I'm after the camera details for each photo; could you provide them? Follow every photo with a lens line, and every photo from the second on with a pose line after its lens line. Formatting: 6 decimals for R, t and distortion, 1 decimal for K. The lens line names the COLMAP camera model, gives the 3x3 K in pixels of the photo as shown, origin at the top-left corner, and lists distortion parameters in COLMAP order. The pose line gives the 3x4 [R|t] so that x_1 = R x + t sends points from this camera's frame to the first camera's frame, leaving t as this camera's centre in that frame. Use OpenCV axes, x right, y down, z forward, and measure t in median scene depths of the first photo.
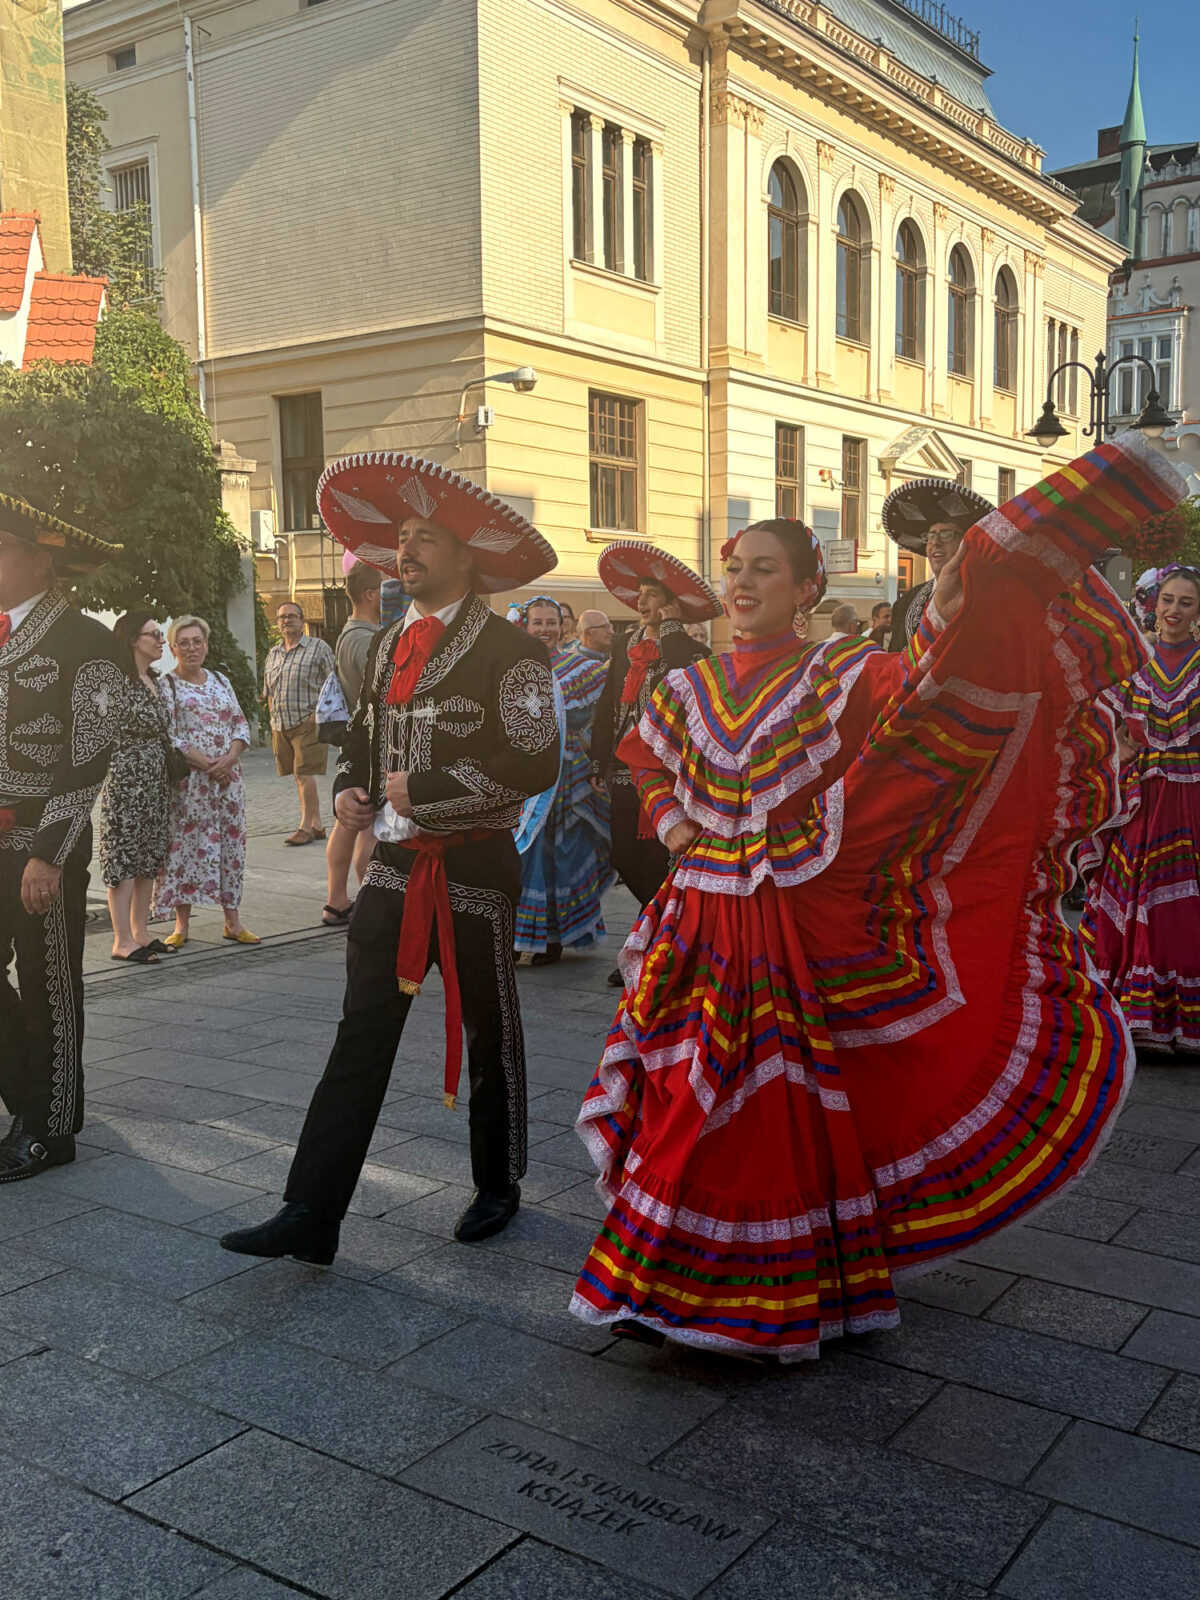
lens RADIAL K [[1575.6, 0, 592.0], [0, 1575.6, 807.7], [0, 0, 1]] dist [0.039208, 0.000000]
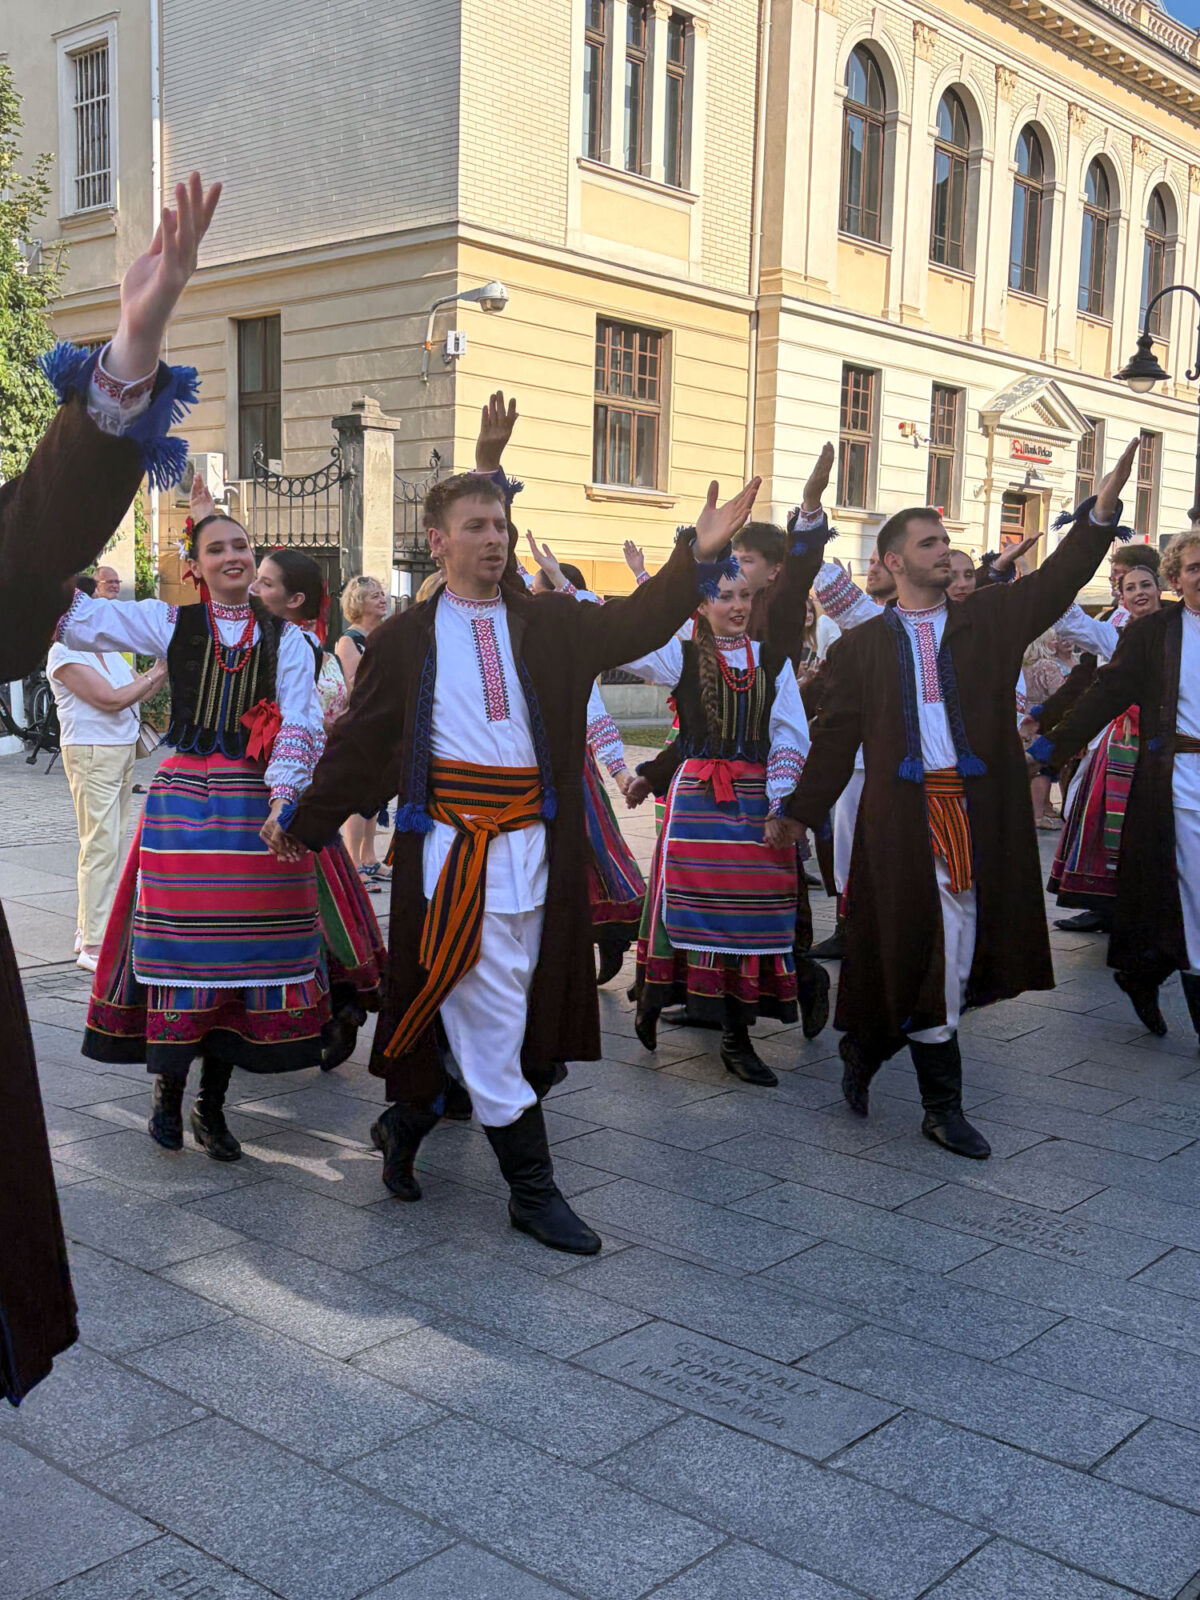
lens RADIAL K [[1575.6, 0, 594.5], [0, 1575.6, 805.8], [0, 0, 1]] dist [0.039208, 0.000000]
pose [[0.990194, 0.051895, -0.129699, 0.110485], [-0.049917, 0.998583, 0.018452, -0.020304], [0.130473, -0.011797, 0.991382, 0.157426]]
